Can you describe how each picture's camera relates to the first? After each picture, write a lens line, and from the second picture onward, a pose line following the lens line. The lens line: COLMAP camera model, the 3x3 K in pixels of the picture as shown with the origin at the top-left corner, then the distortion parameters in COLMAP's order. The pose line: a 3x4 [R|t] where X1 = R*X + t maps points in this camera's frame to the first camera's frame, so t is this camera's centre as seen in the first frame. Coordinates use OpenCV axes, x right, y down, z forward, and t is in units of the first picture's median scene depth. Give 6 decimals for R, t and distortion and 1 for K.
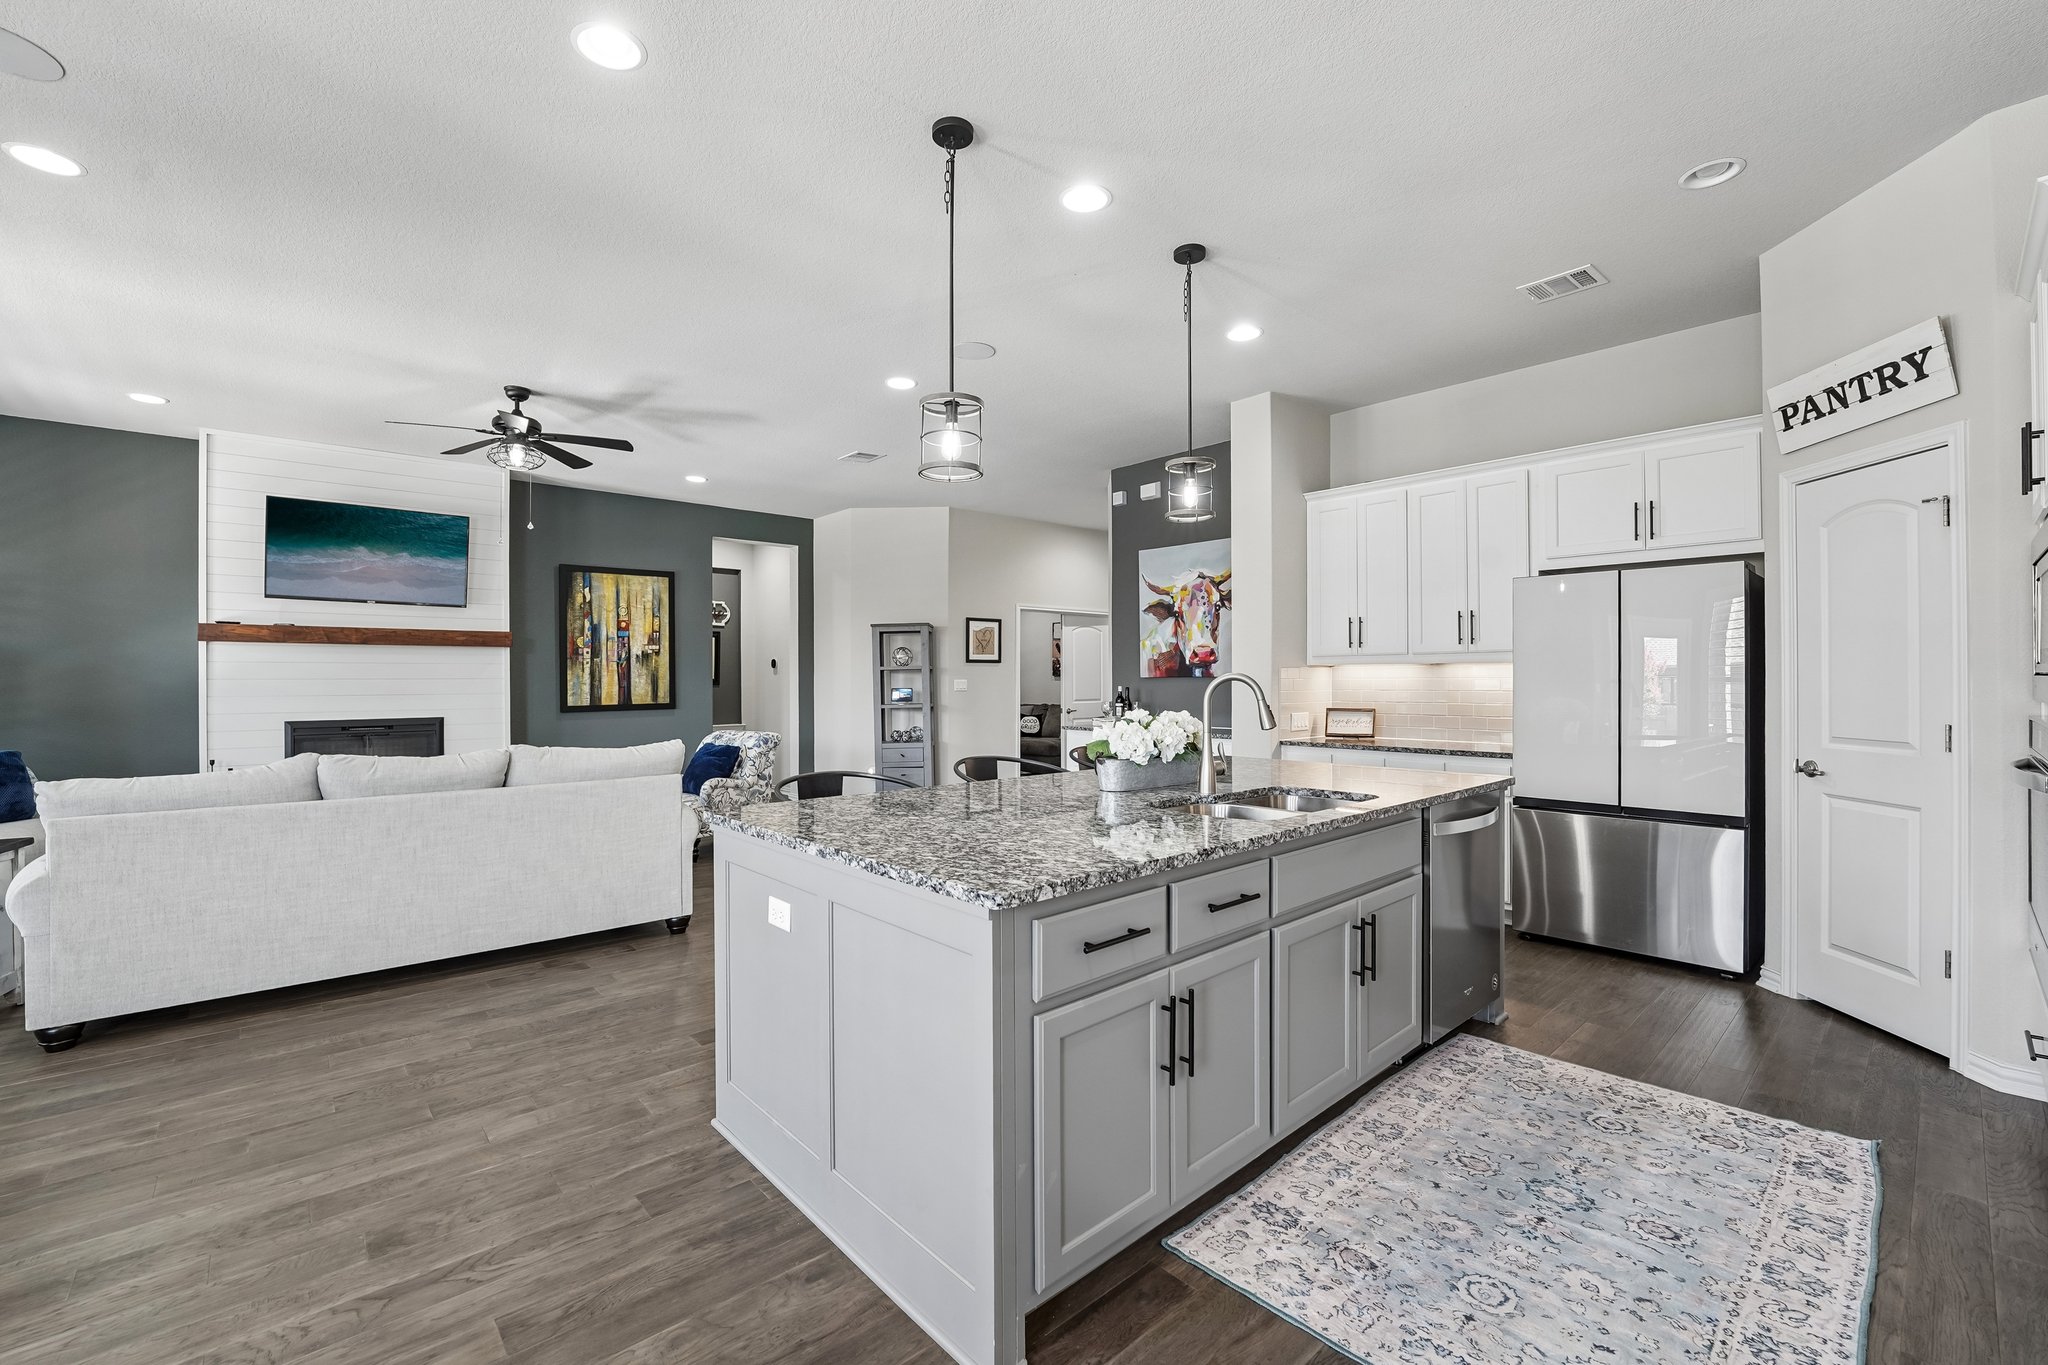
lens RADIAL K [[862.2, 0, 1016.5], [0, 862.2, 672.4], [0, 0, 1]] dist [-0.024348, 0.000326]
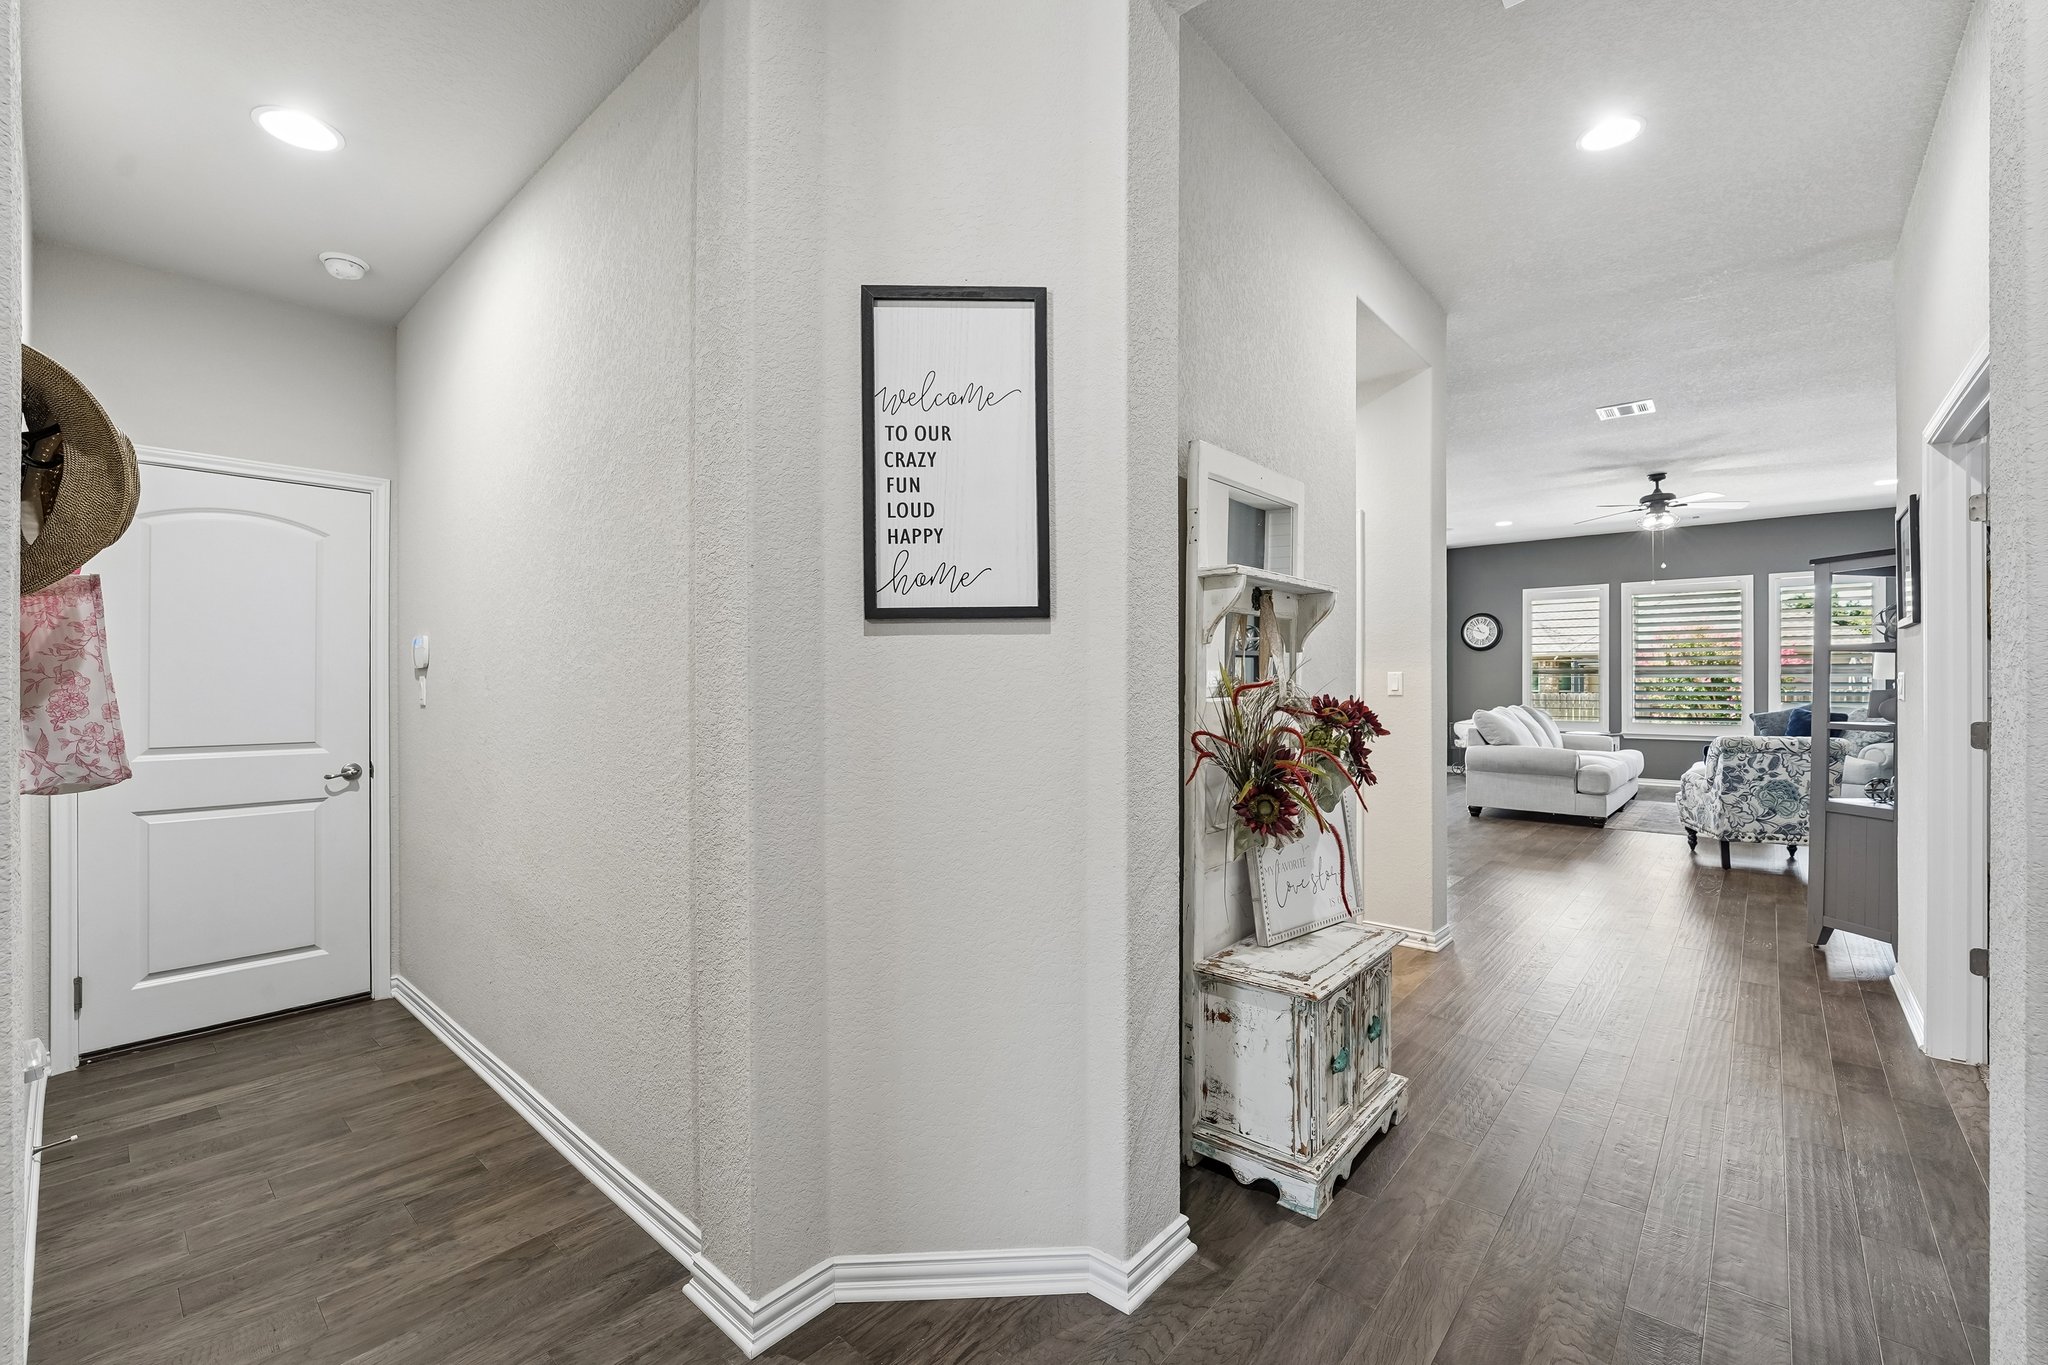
lens RADIAL K [[845.2, 0, 1016.8], [0, 845.2, 681.7], [0, 0, 1]] dist [-0.023016, 0.000638]
pose [[-0.993143, 0.006354, -0.116732, 0.509433], [0.007406, 0.999936, -0.008587, 0.019084], [0.116670, -0.009392, -0.993126, 1.740051]]
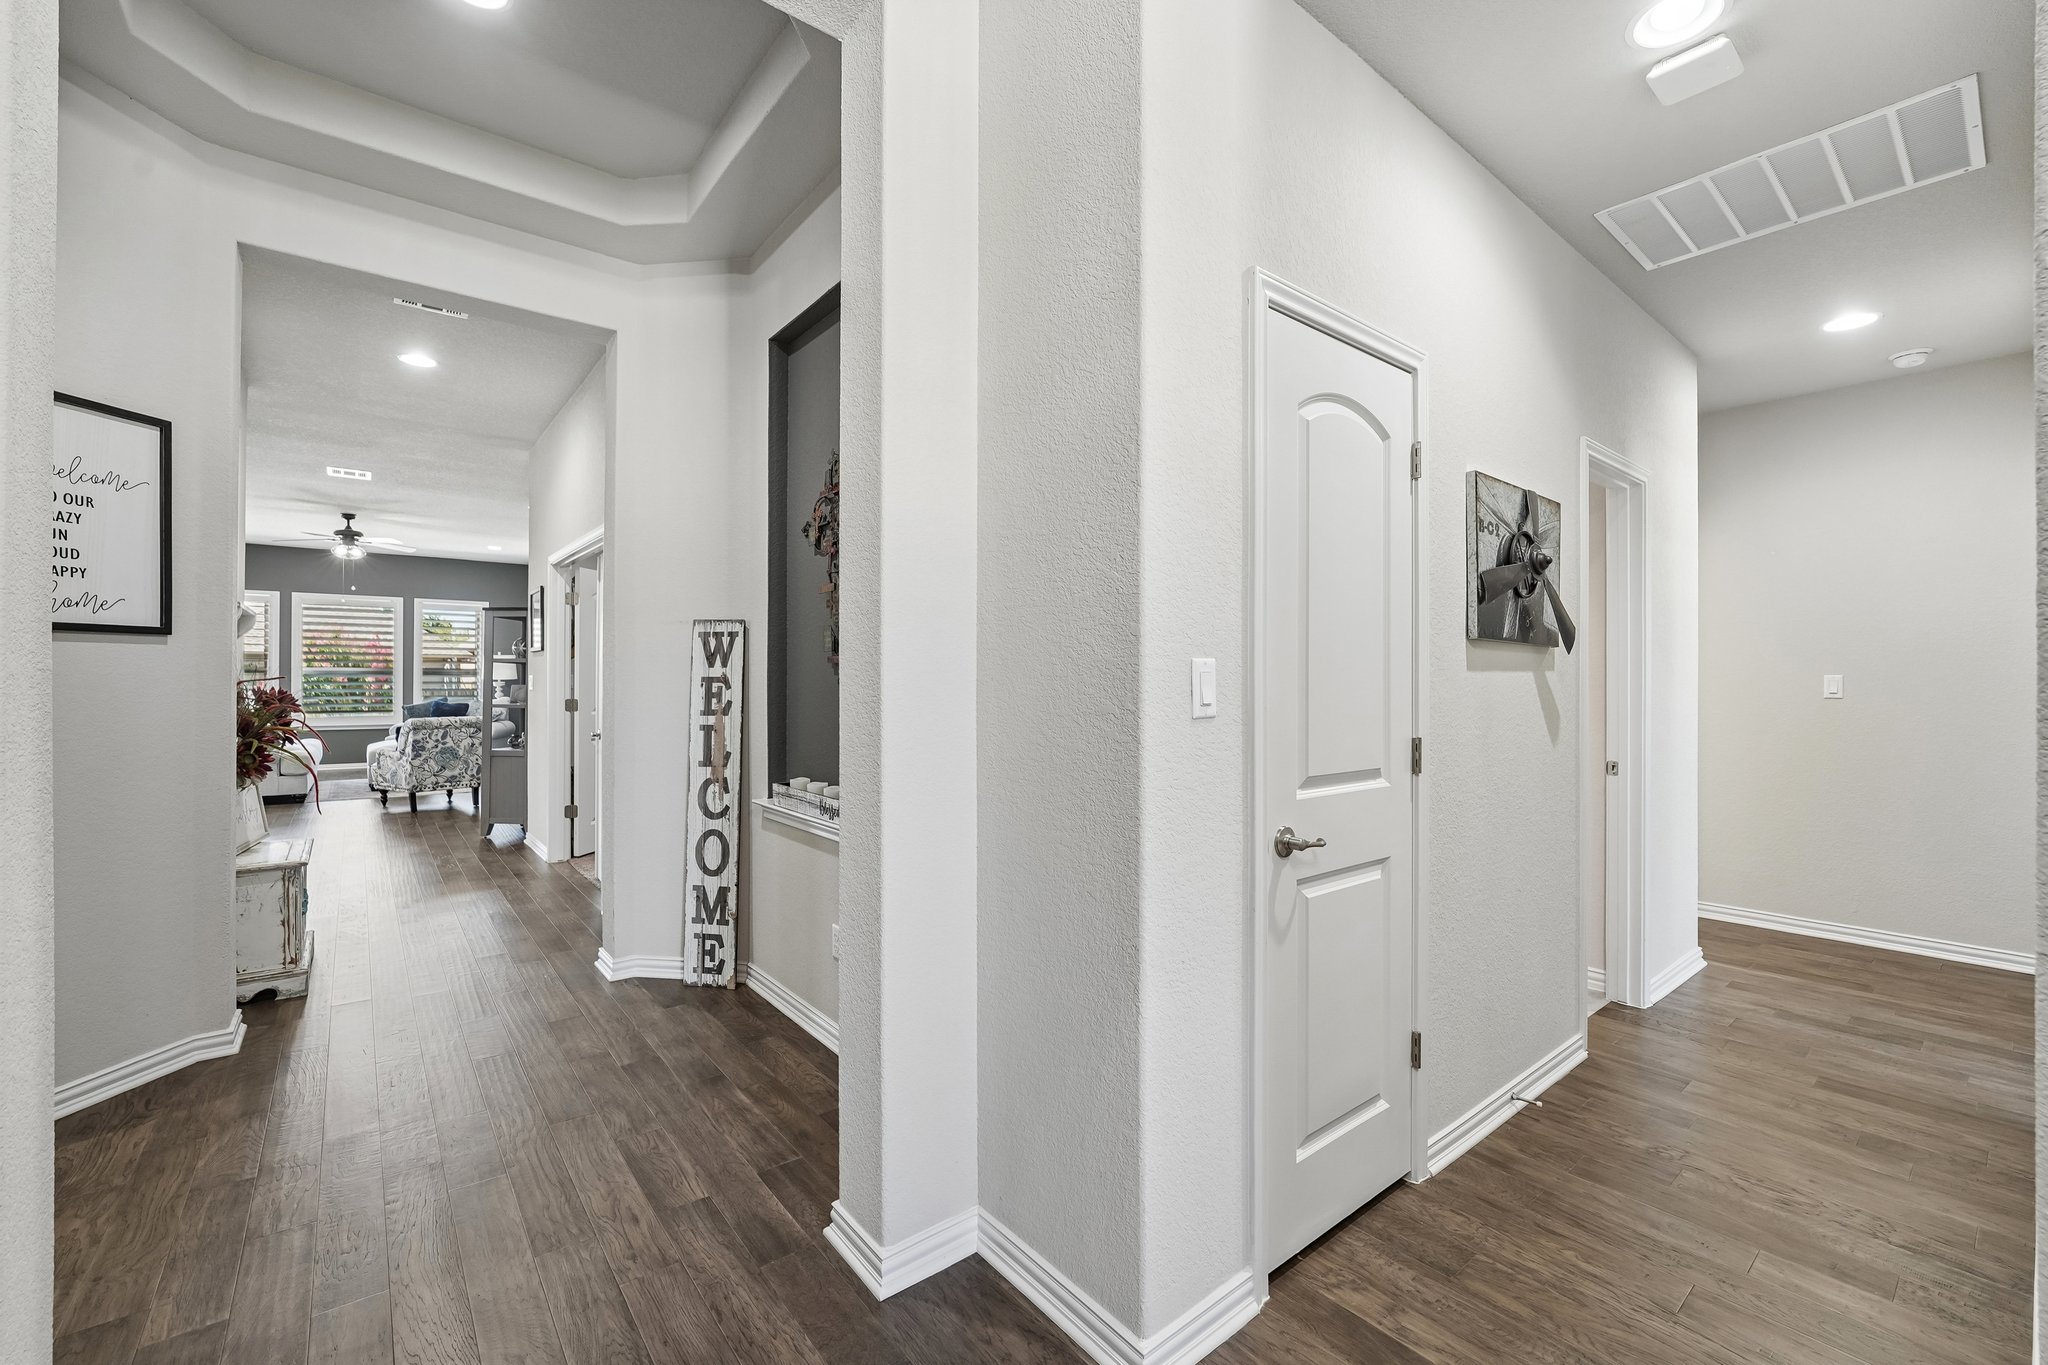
lens RADIAL K [[829.5, 0, 994.6], [0, 829.5, 680.4], [0, 0, 1]] dist [-0.000291, -0.000079]
pose [[-0.065967, 0.001791, -0.997820, 0.828072], [0.006584, 0.999977, 0.001360, 0.021020], [0.997800, -0.006480, -0.065977, 1.897366]]
